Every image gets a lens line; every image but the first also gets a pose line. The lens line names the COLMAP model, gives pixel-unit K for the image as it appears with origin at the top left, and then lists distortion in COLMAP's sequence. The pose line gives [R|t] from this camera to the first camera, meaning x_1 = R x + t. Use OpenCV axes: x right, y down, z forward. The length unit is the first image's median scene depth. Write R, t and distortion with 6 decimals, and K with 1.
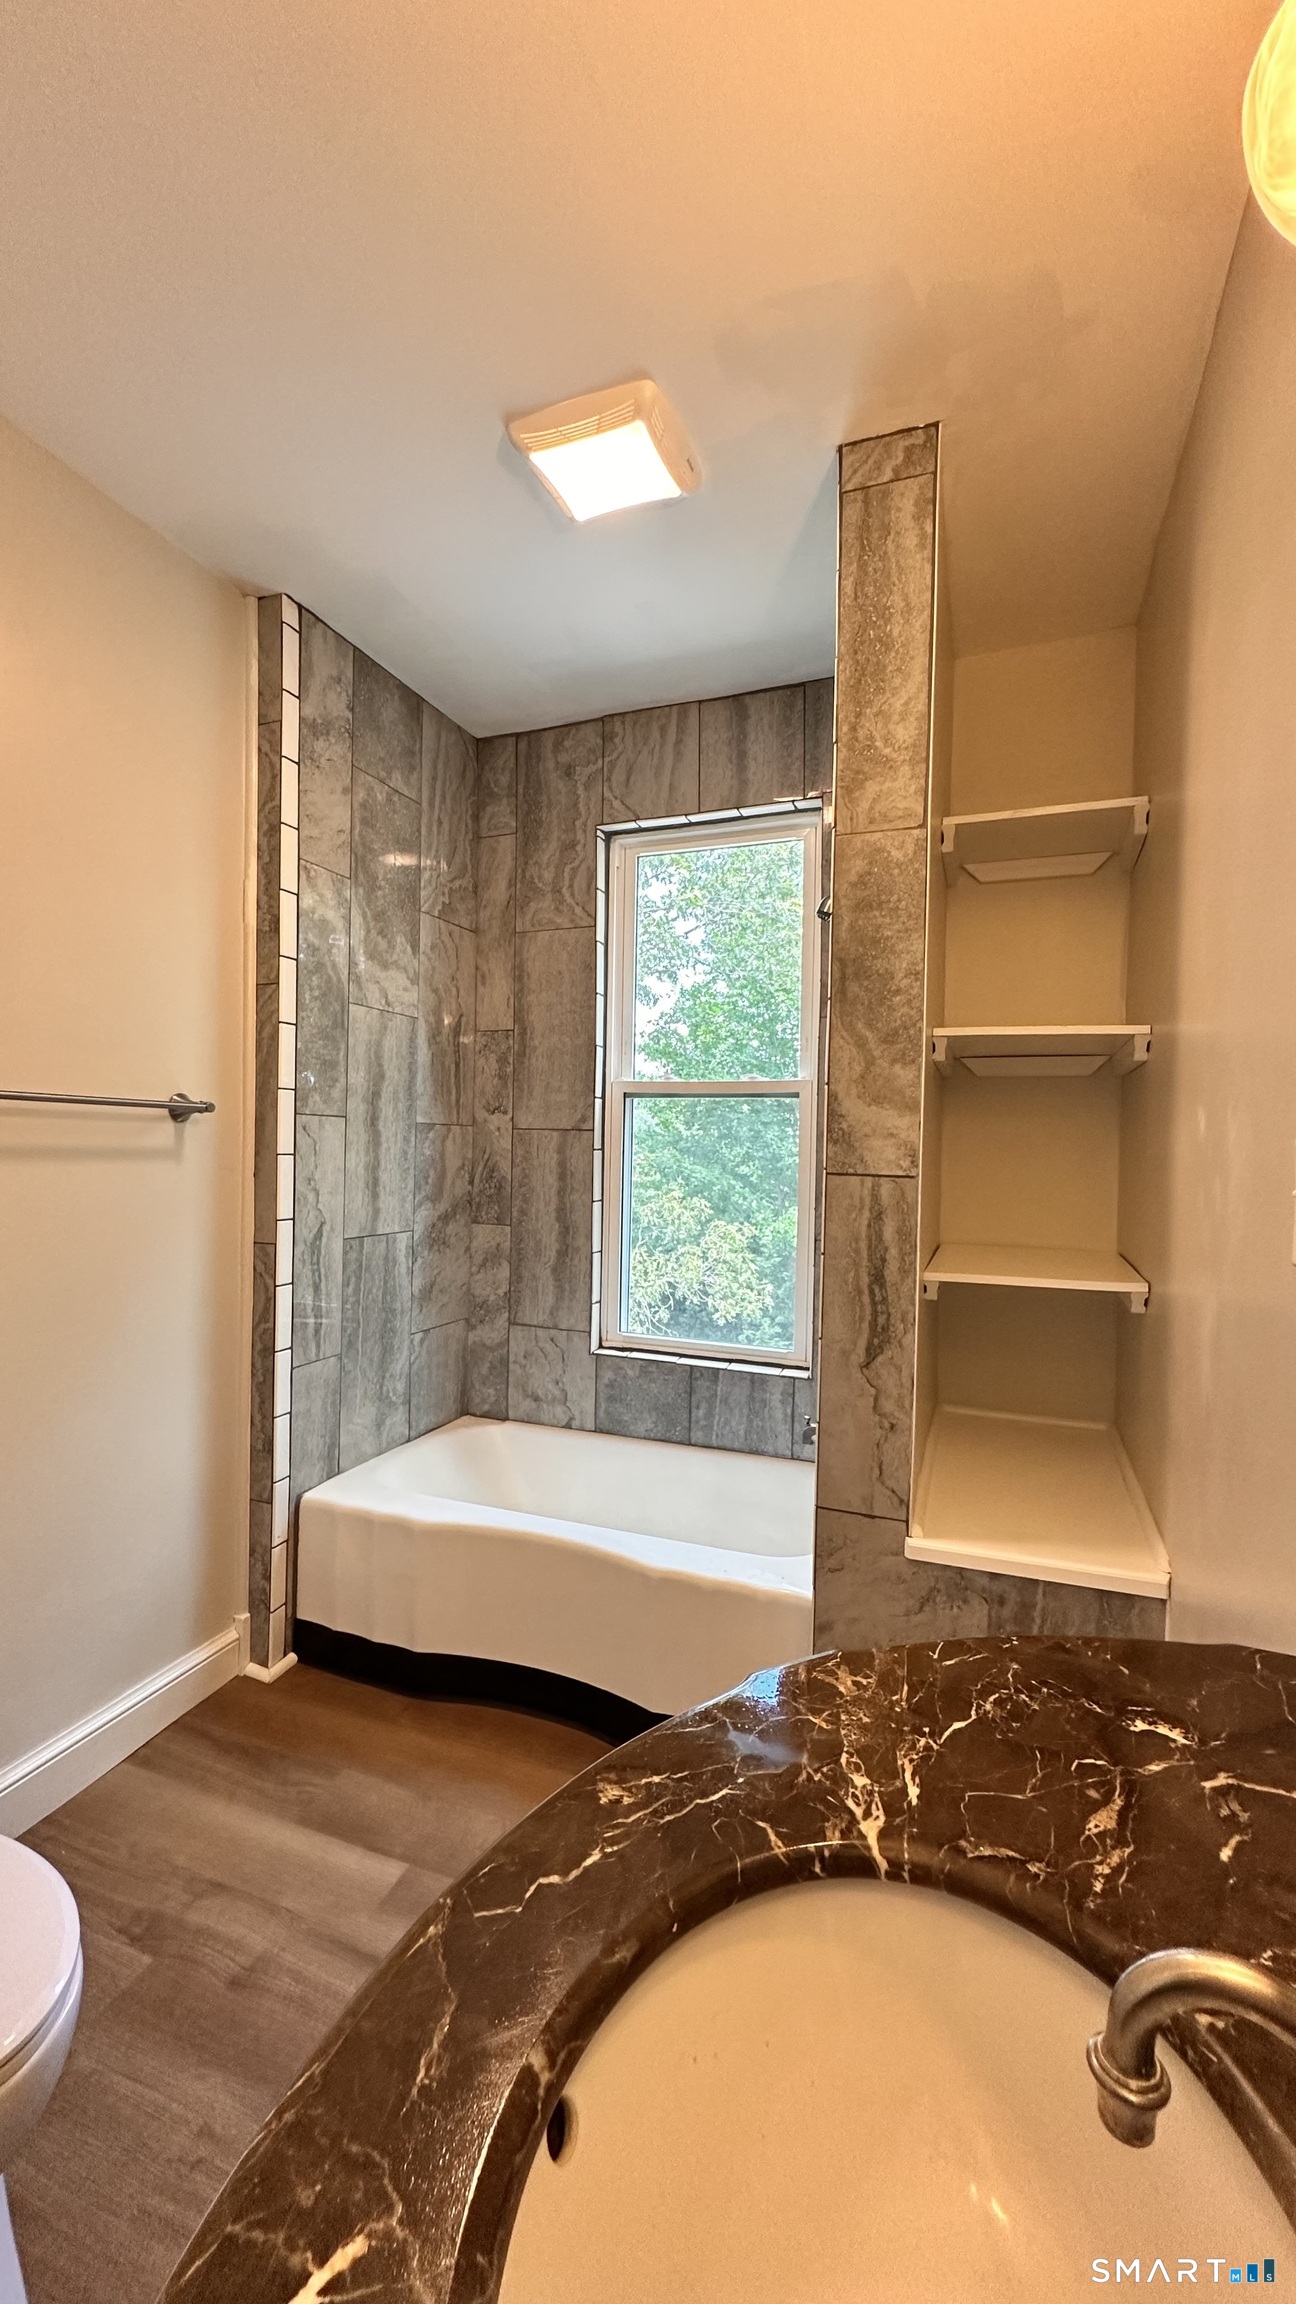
lens RADIAL K [[921.8, 0, 643.1], [0, 921.8, 1155.2], [0, 0, 1]] dist [-0.001885, 0.000353]
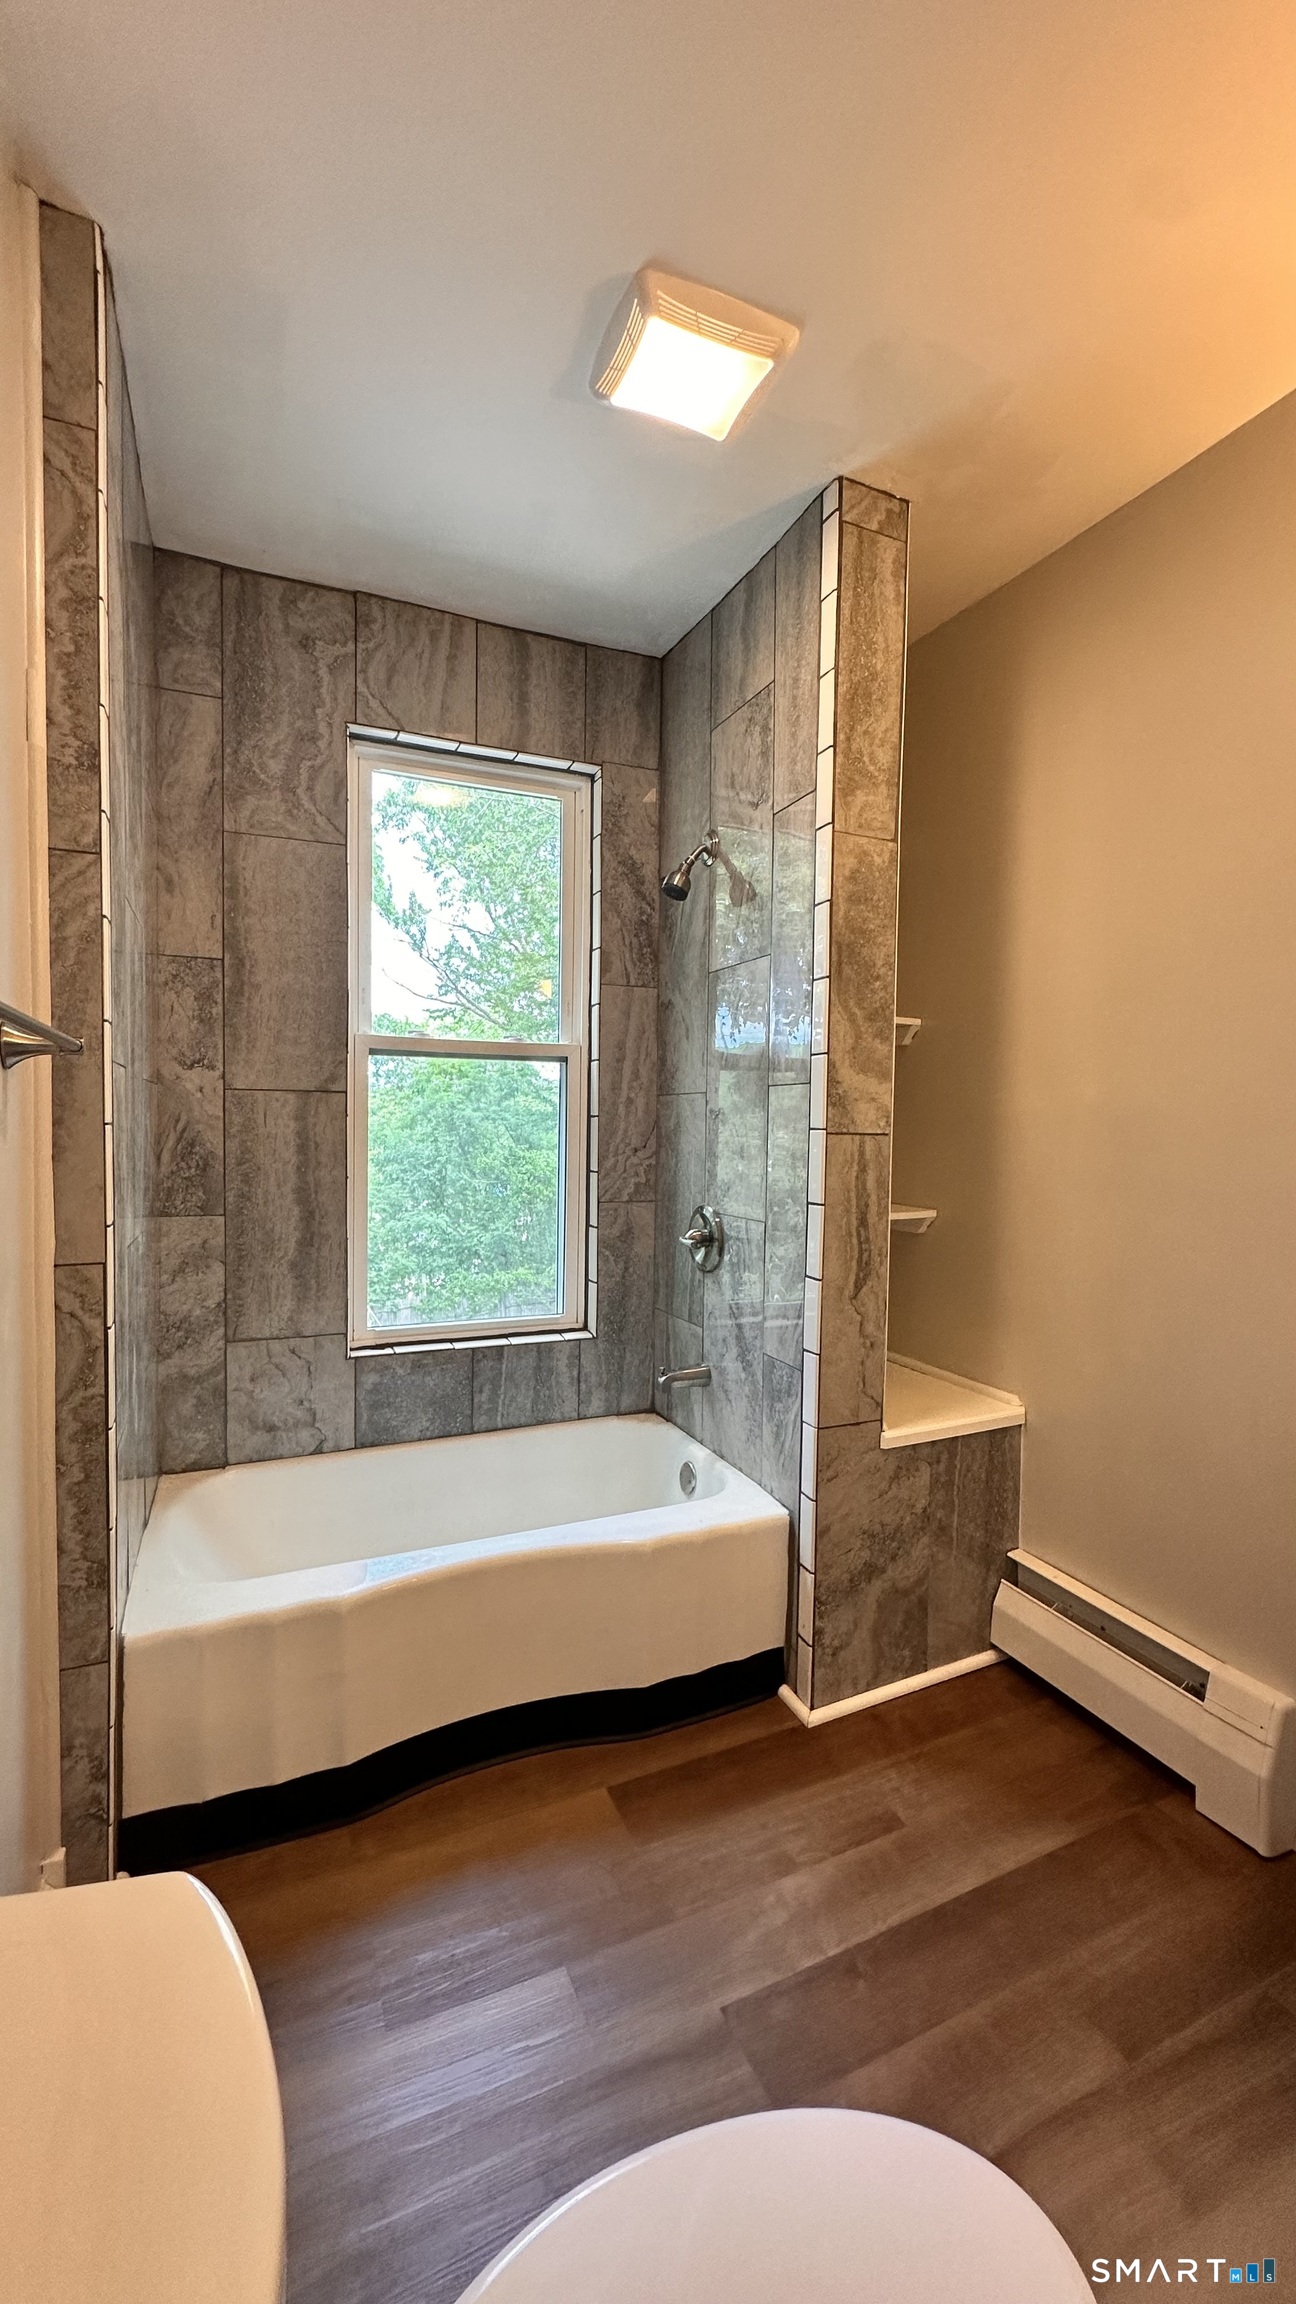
lens RADIAL K [[921.8, 0, 643.1], [0, 921.8, 1155.2], [0, 0, 1]] dist [-0.001885, 0.000353]
pose [[0.706516, -0.035304, 0.706815, -0.466408], [0.010791, 0.999176, 0.039120, 0.000122], [-0.707614, -0.020011, 0.706315, 0.224767]]
